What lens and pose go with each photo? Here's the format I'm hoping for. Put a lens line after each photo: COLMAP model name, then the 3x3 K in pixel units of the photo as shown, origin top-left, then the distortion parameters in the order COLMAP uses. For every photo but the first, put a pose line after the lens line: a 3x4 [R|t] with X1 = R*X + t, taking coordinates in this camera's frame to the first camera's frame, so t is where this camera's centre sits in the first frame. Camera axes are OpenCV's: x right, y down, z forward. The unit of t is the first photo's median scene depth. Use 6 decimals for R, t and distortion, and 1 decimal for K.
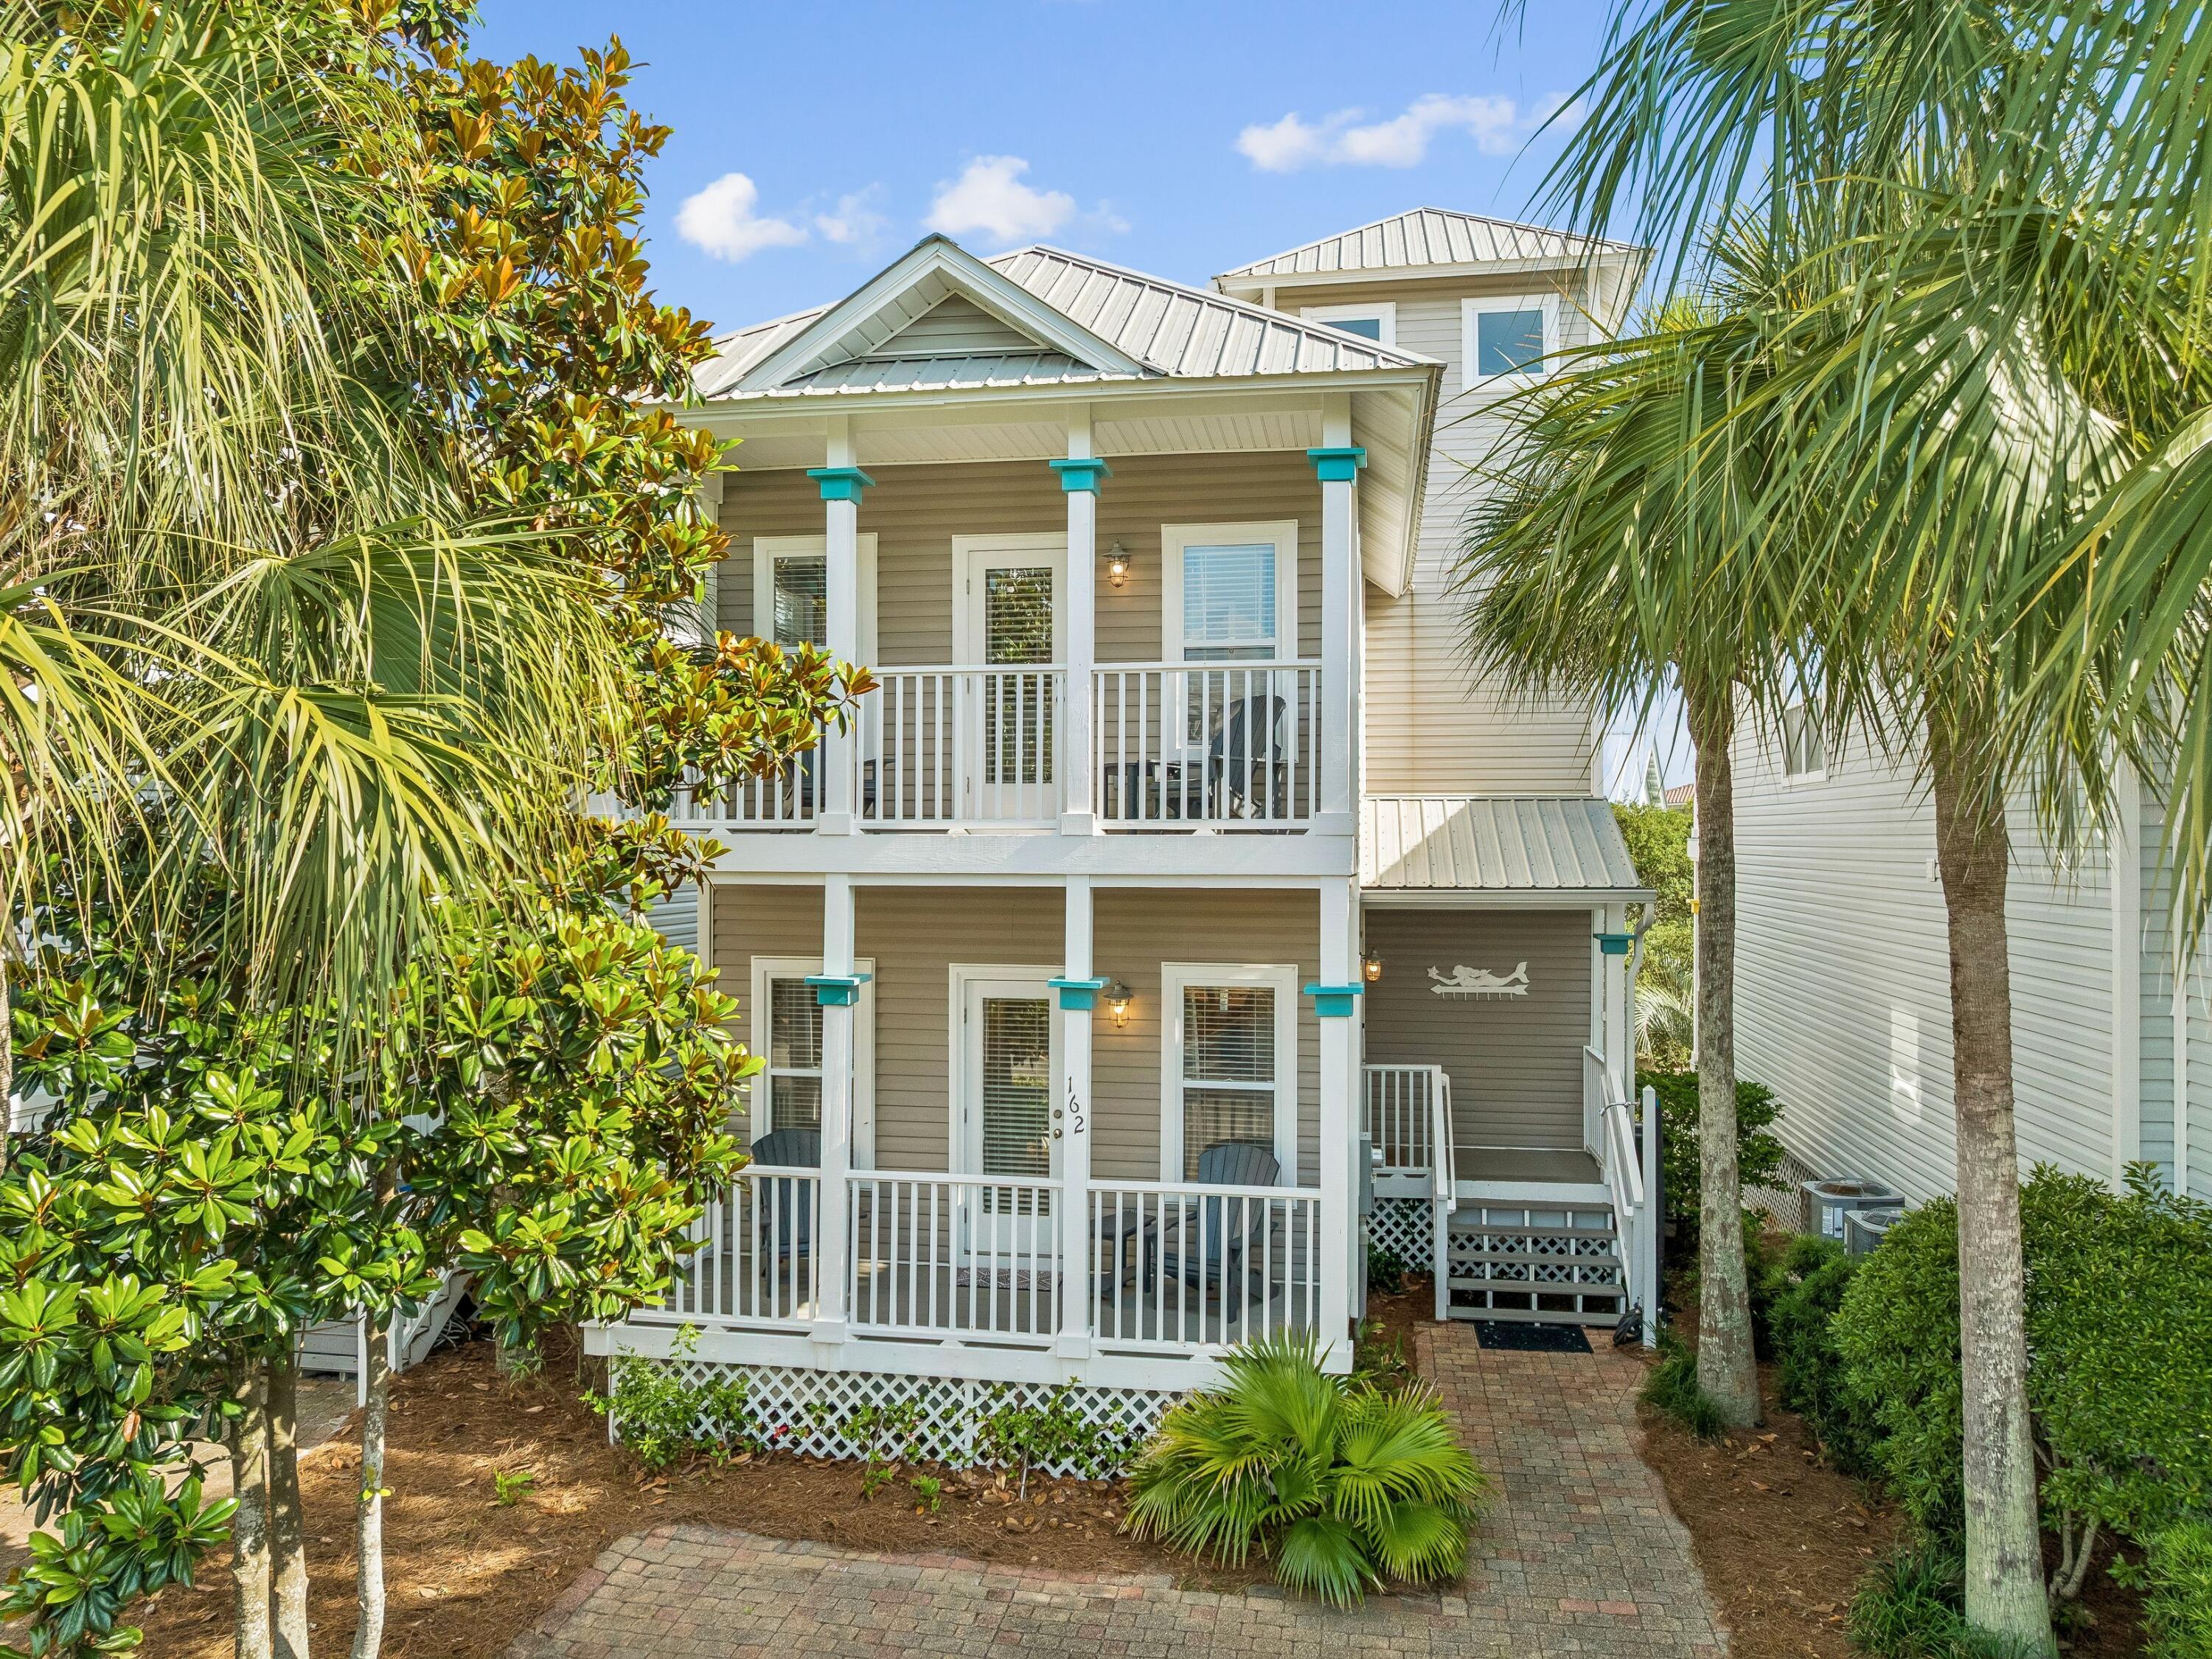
lens RADIAL K [[1532.5, 0, 1106.0], [0, 1532.5, 829.5], [0, 0, 1]] dist [-0.035162, 0.003678]
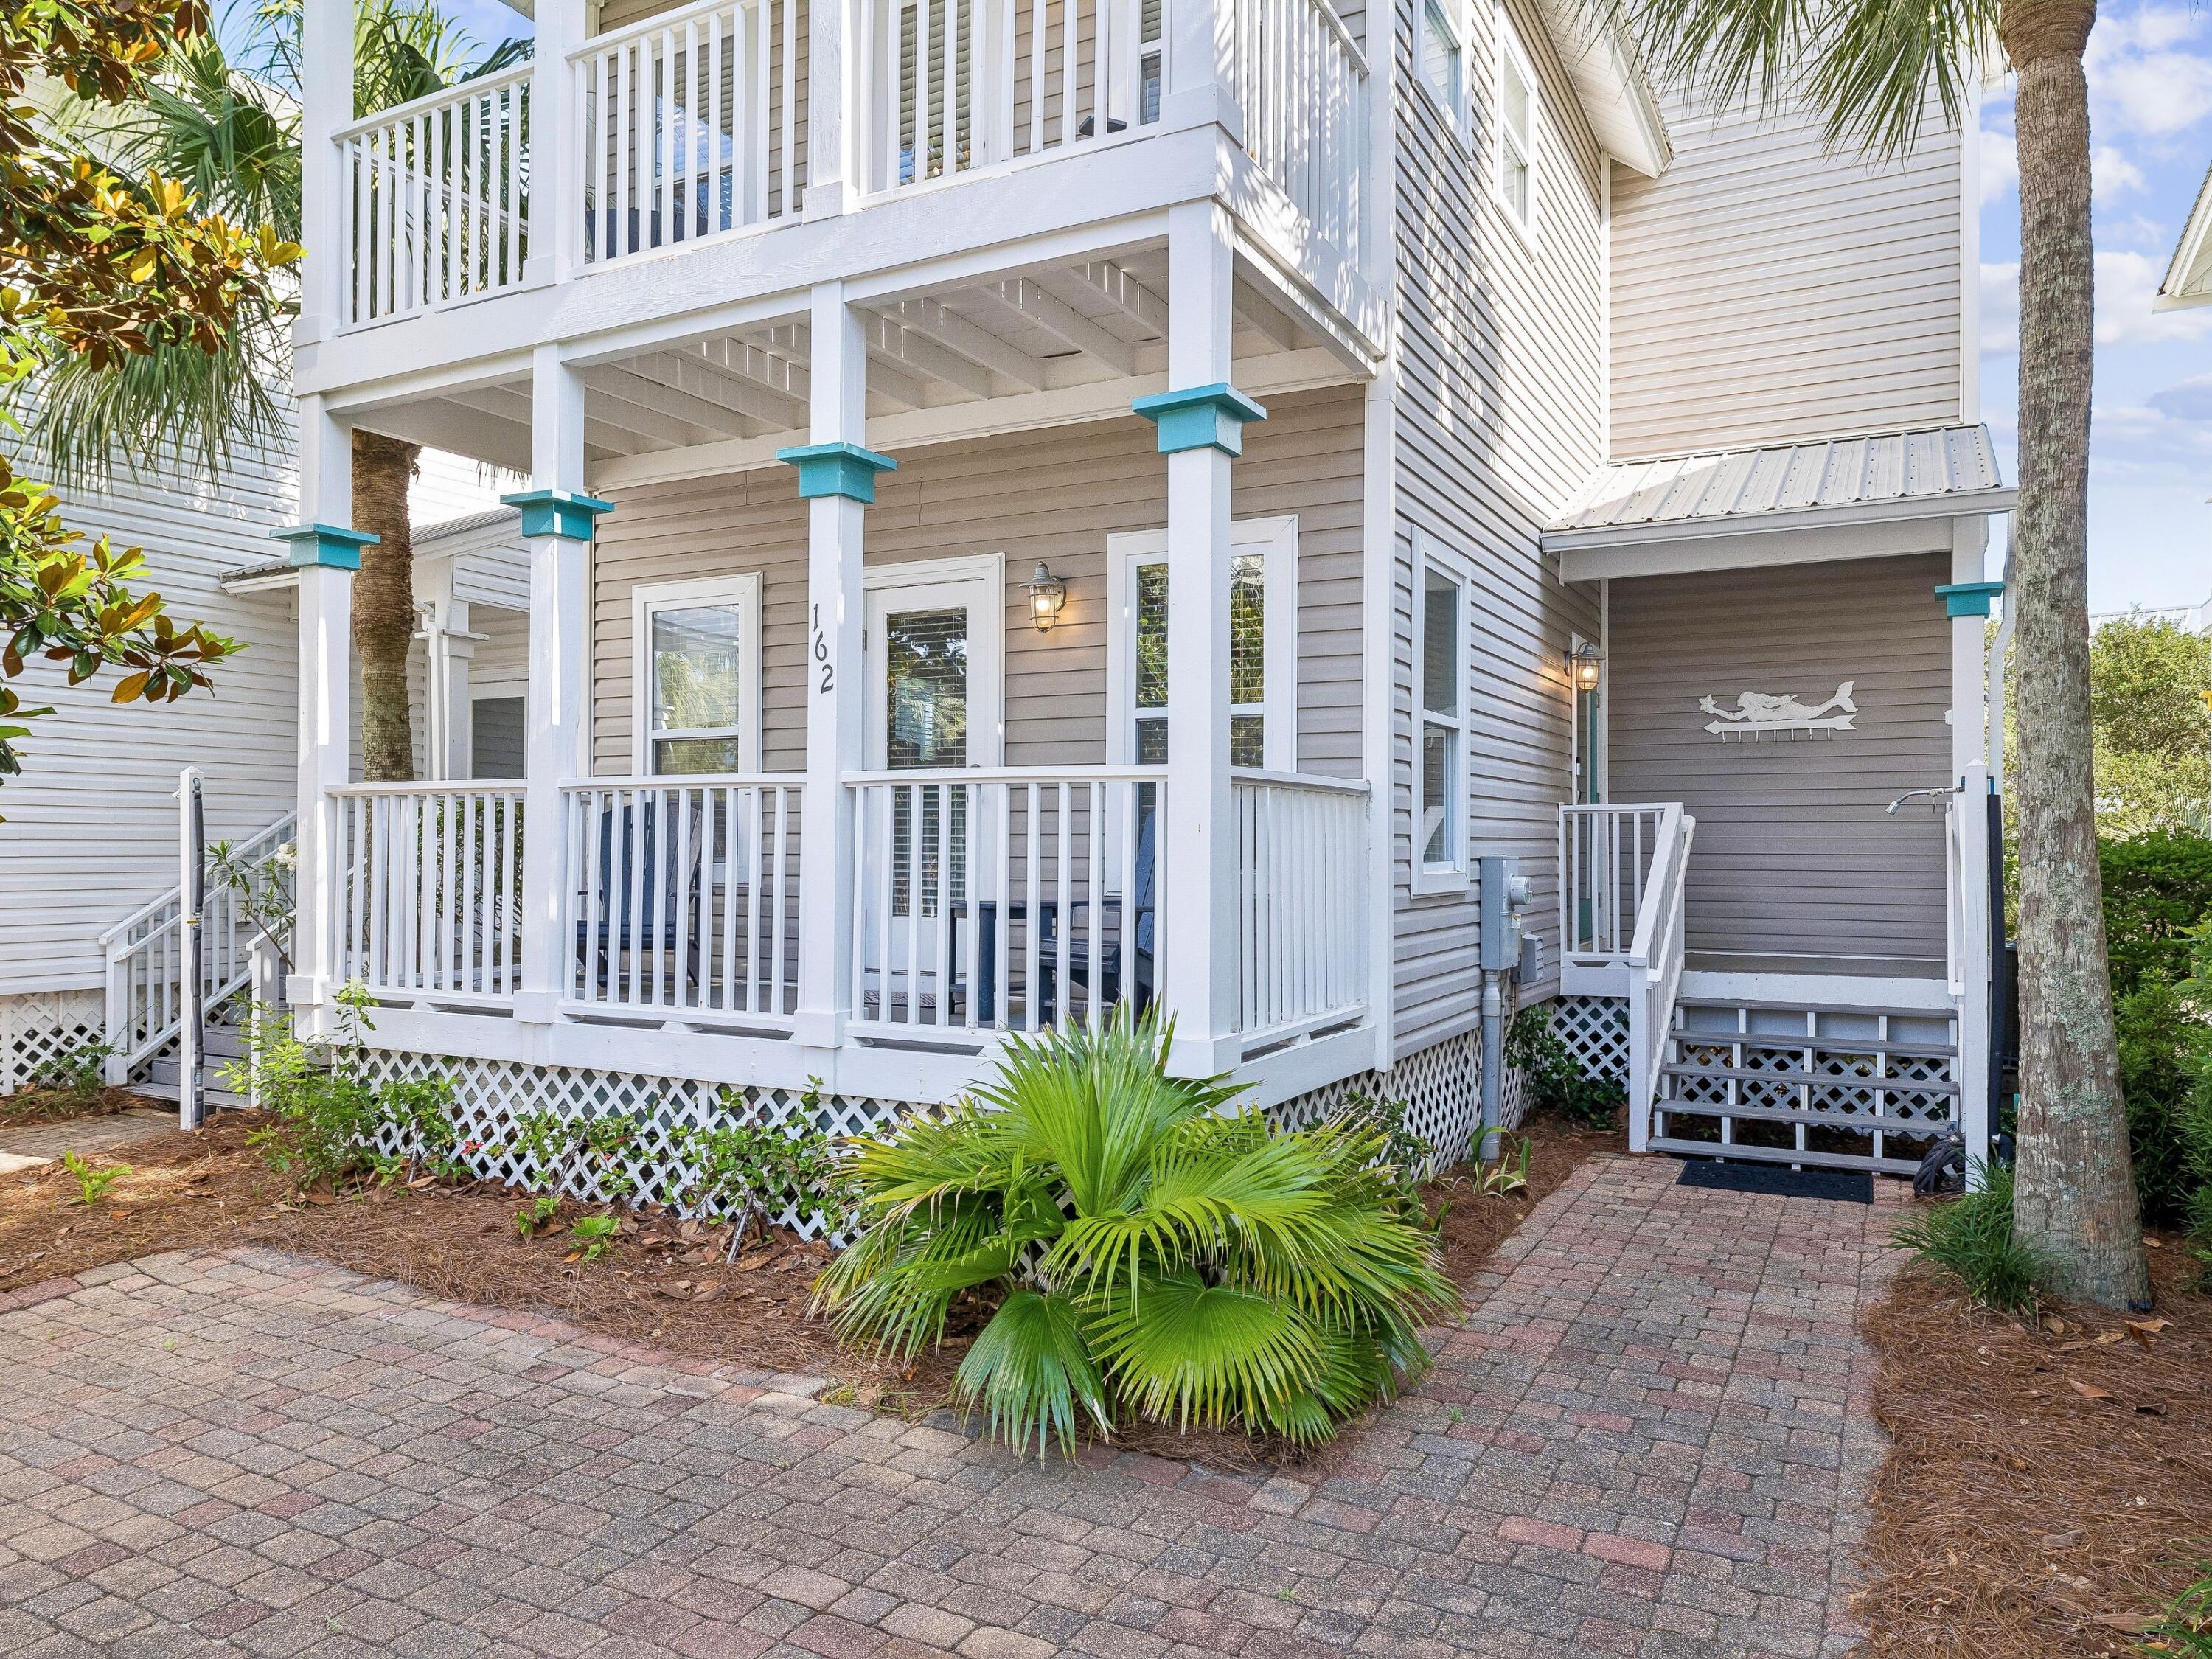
lens RADIAL K [[1501.3, 0, 1106.0], [0, 1501.3, 829.5], [0, 0, 1]] dist [0.009293, 0.001959]
pose [[0.949722, -0.000693, -0.313094, 0.278387], [0.001578, 0.999995, 0.002574, 0.246606], [0.313091, -0.002939, 0.949719, 0.432314]]
